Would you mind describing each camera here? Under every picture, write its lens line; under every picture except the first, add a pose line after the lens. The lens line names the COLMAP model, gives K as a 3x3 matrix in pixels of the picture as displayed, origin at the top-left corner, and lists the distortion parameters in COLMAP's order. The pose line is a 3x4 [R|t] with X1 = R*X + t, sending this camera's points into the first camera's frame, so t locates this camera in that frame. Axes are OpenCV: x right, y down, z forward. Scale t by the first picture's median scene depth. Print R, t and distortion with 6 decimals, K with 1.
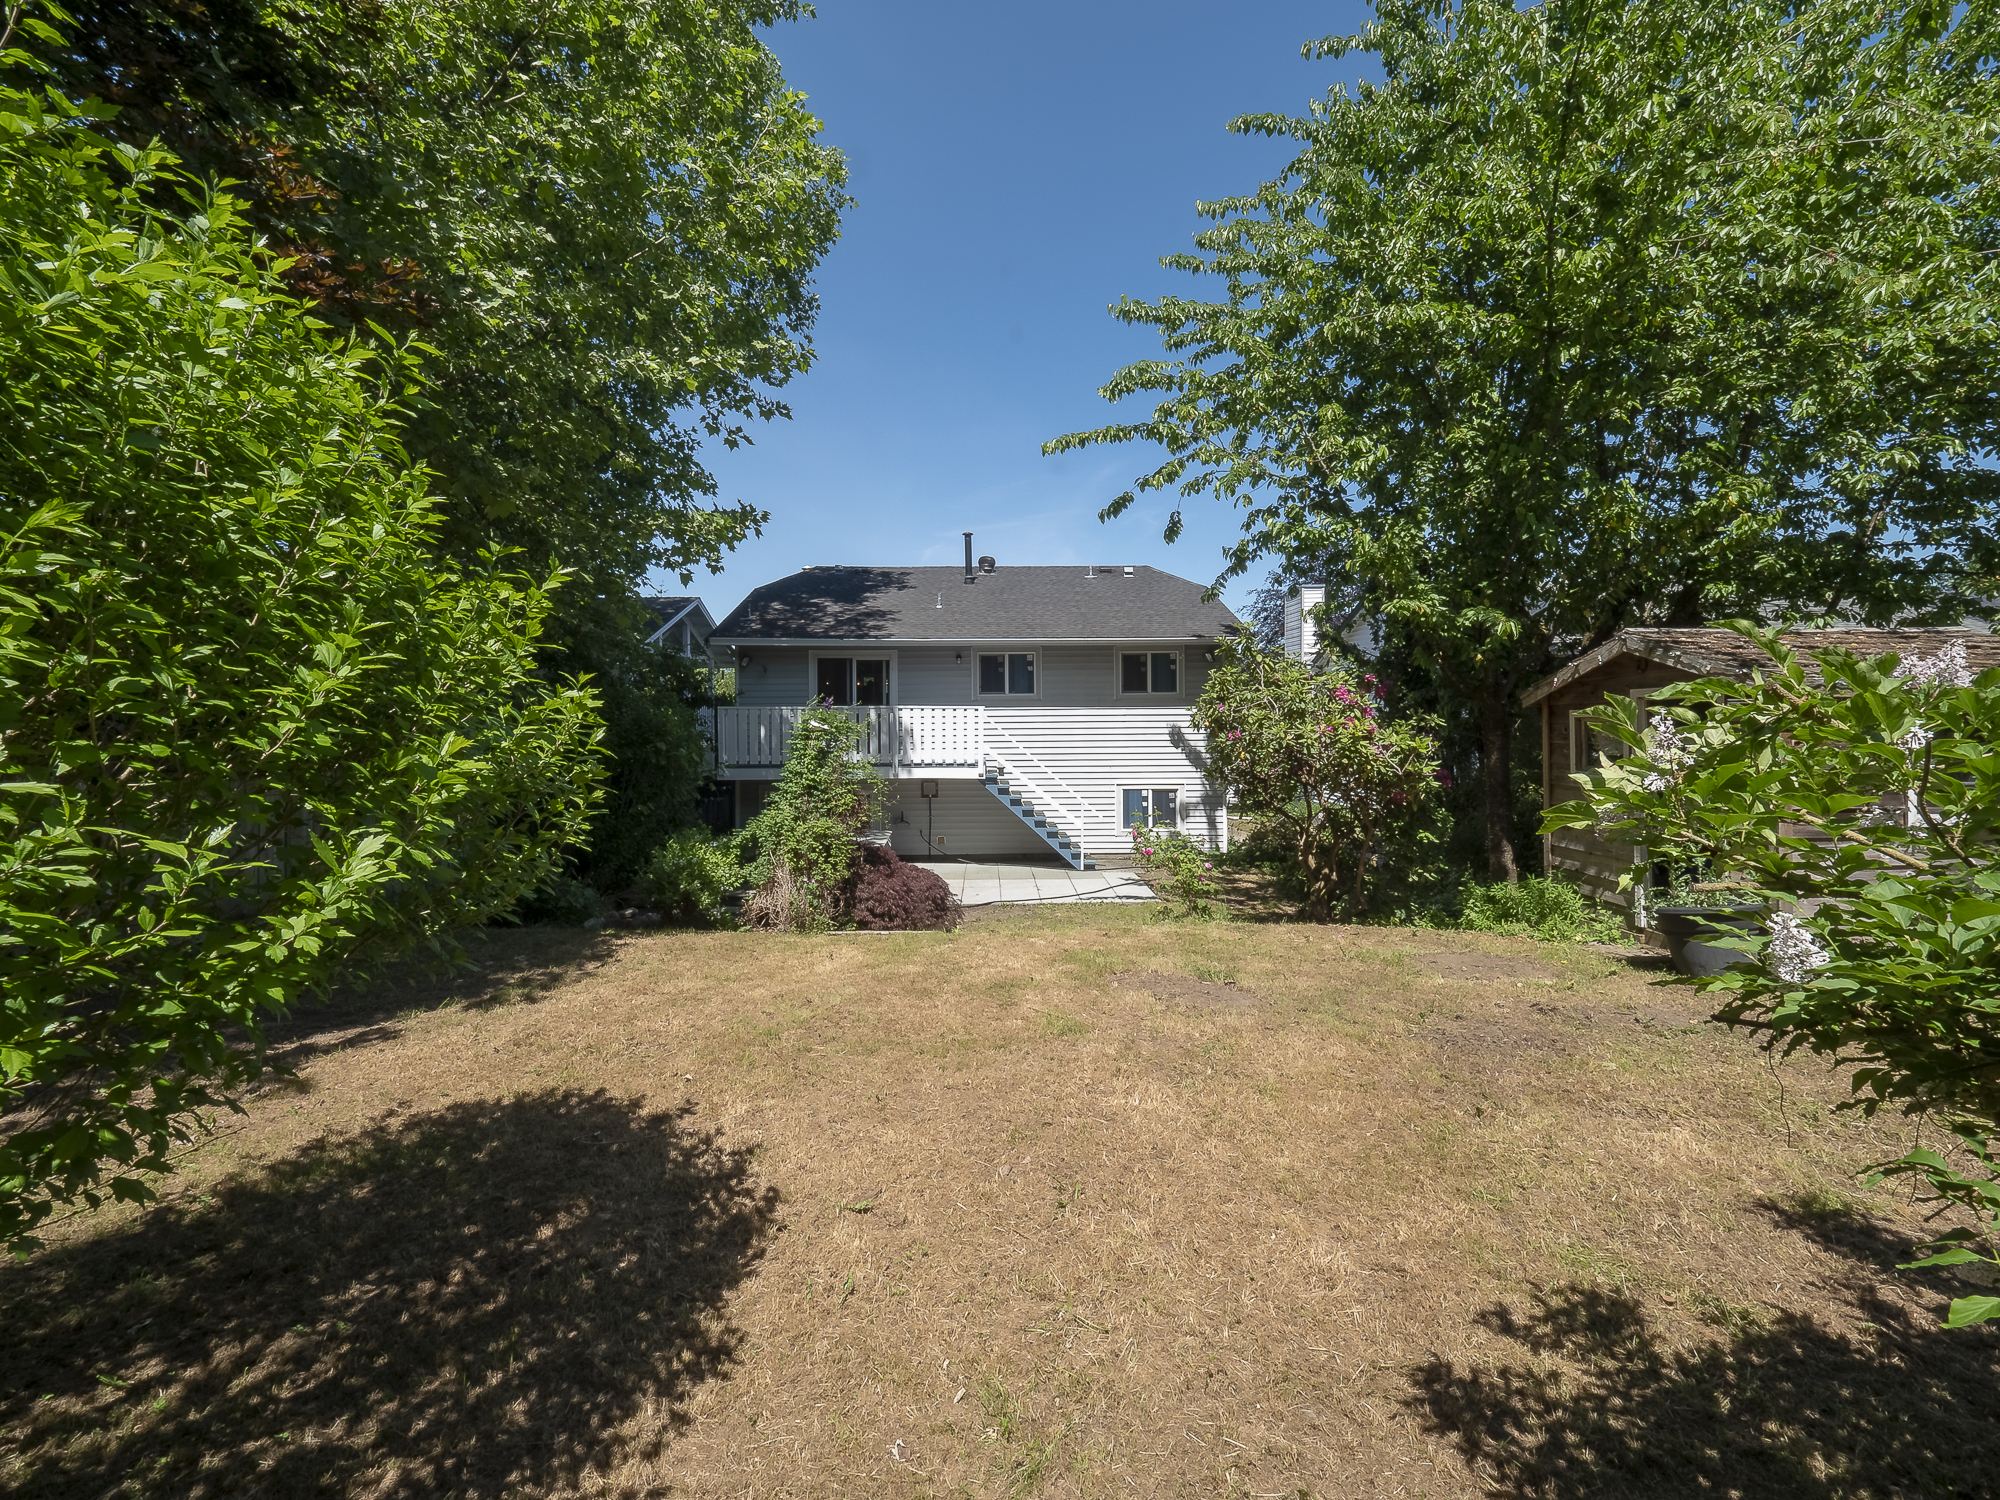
lens RADIAL K [[844.6, 0, 1002.1], [0, 844.6, 719.9], [0, 0, 1]] dist [-0.005947, -0.000397]
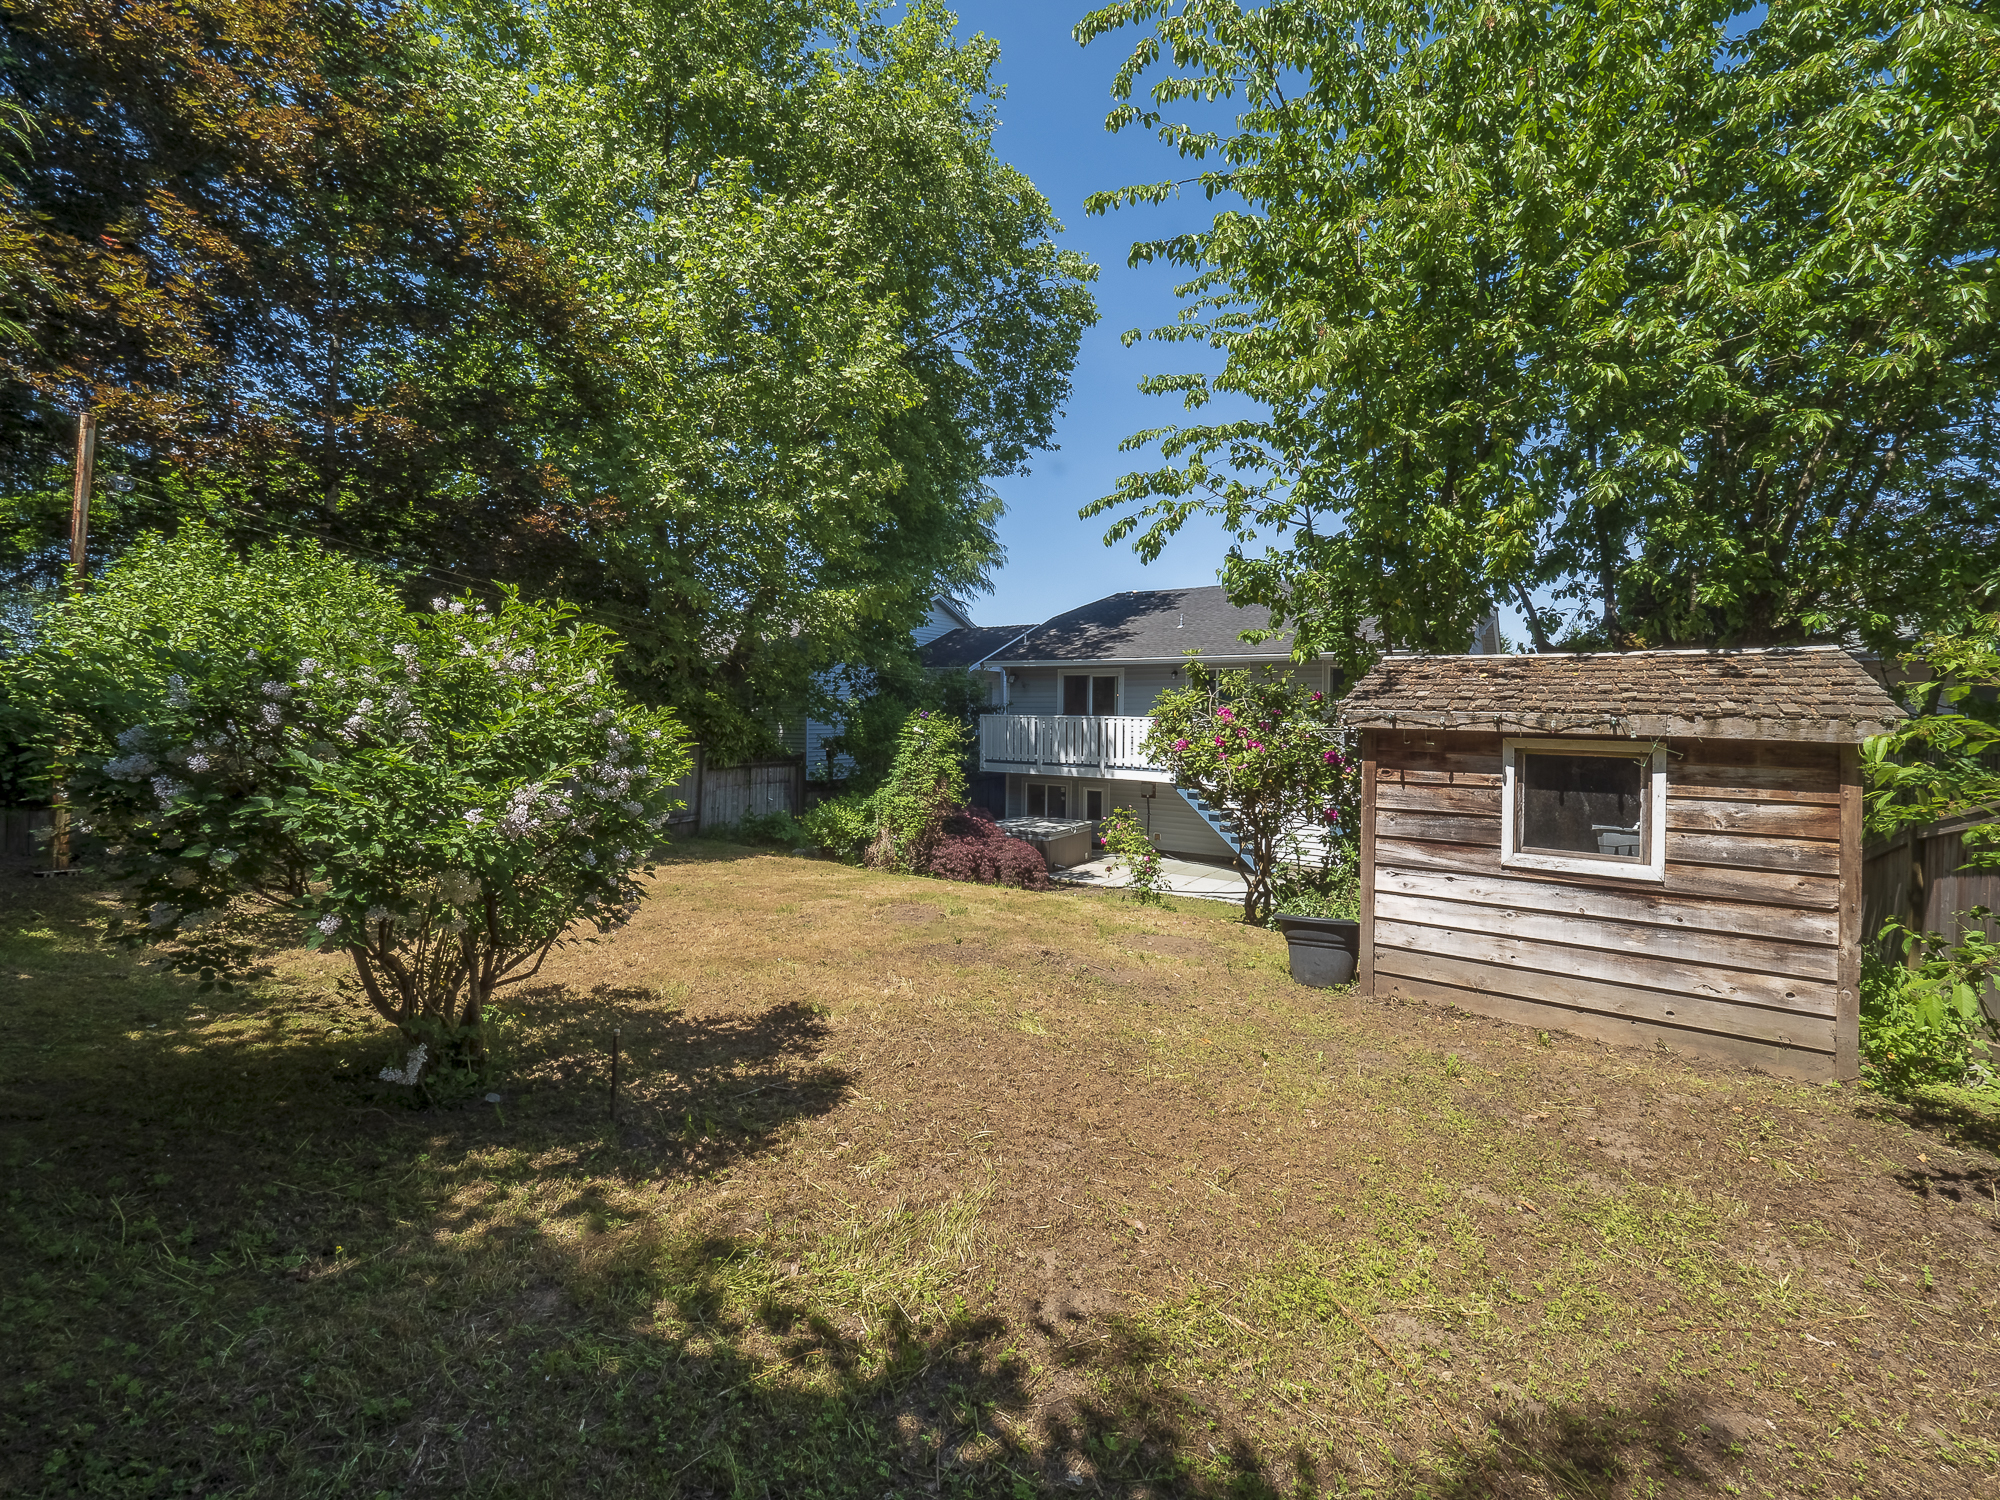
lens RADIAL K [[844.6, 0, 1002.1], [0, 844.6, 719.9], [0, 0, 1]] dist [-0.005947, -0.000397]
pose [[0.821460, 0.020546, -0.569896, 0.429376], [-0.024397, 0.999702, 0.000874, -0.009192], [0.569744, 0.013186, 0.821716, -0.048471]]
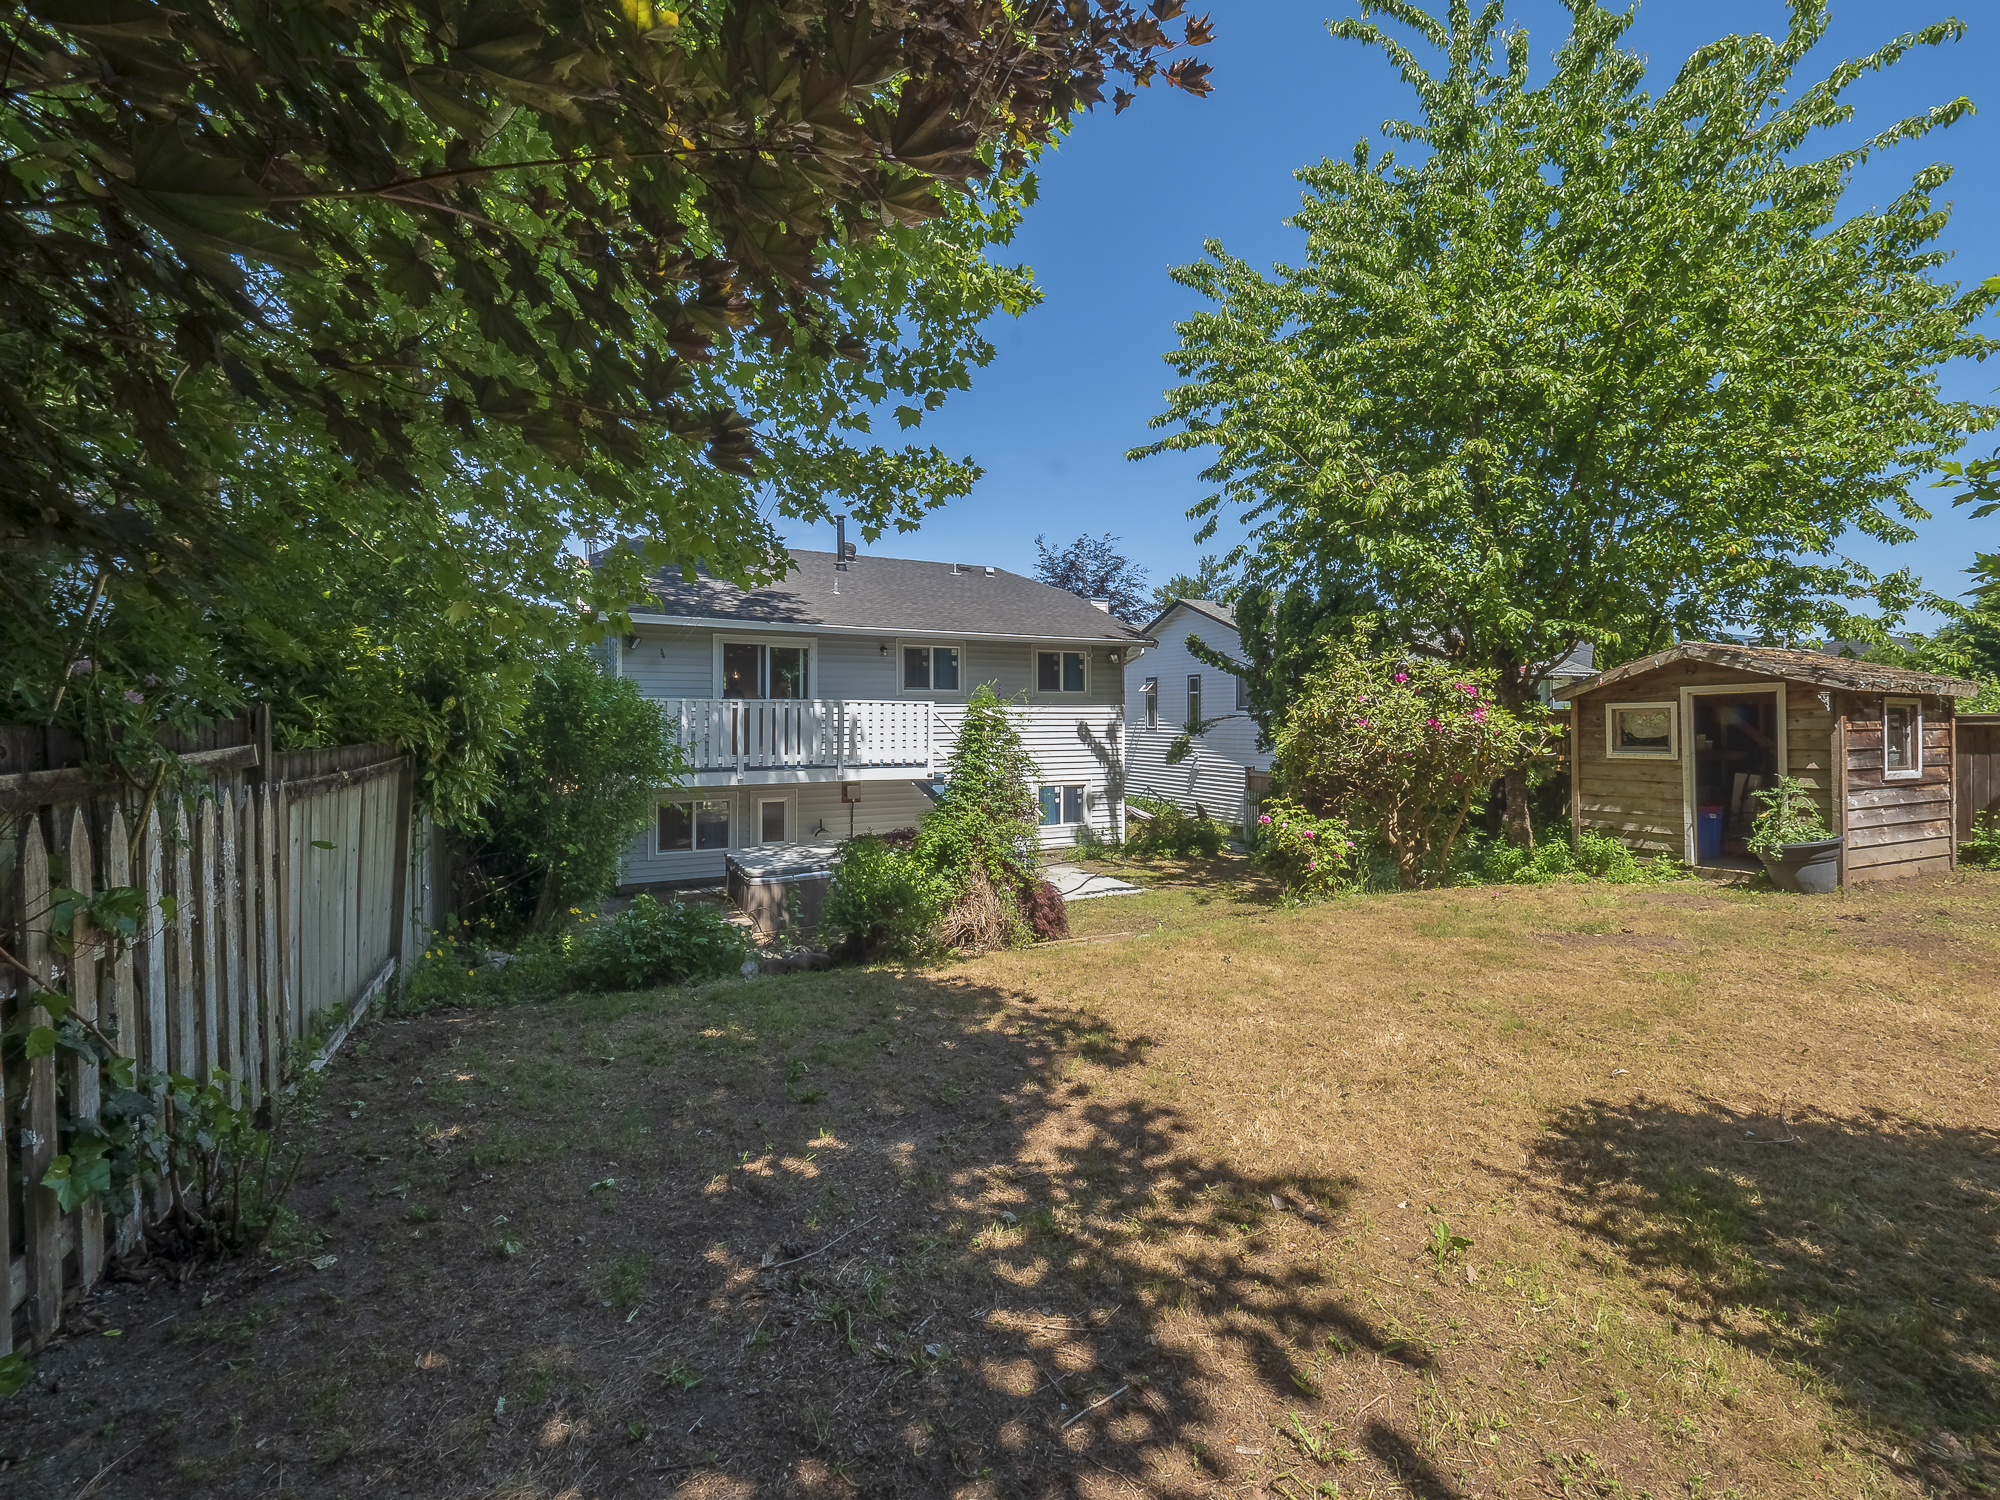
lens RADIAL K [[844.6, 0, 1002.1], [0, 844.6, 719.9], [0, 0, 1]] dist [-0.005947, -0.000397]
pose [[0.899827, 0.003834, 0.436231, -0.364449], [0.000073, 0.999960, -0.008939, 0.012794], [-0.436248, 0.008076, 0.899790, 0.122864]]
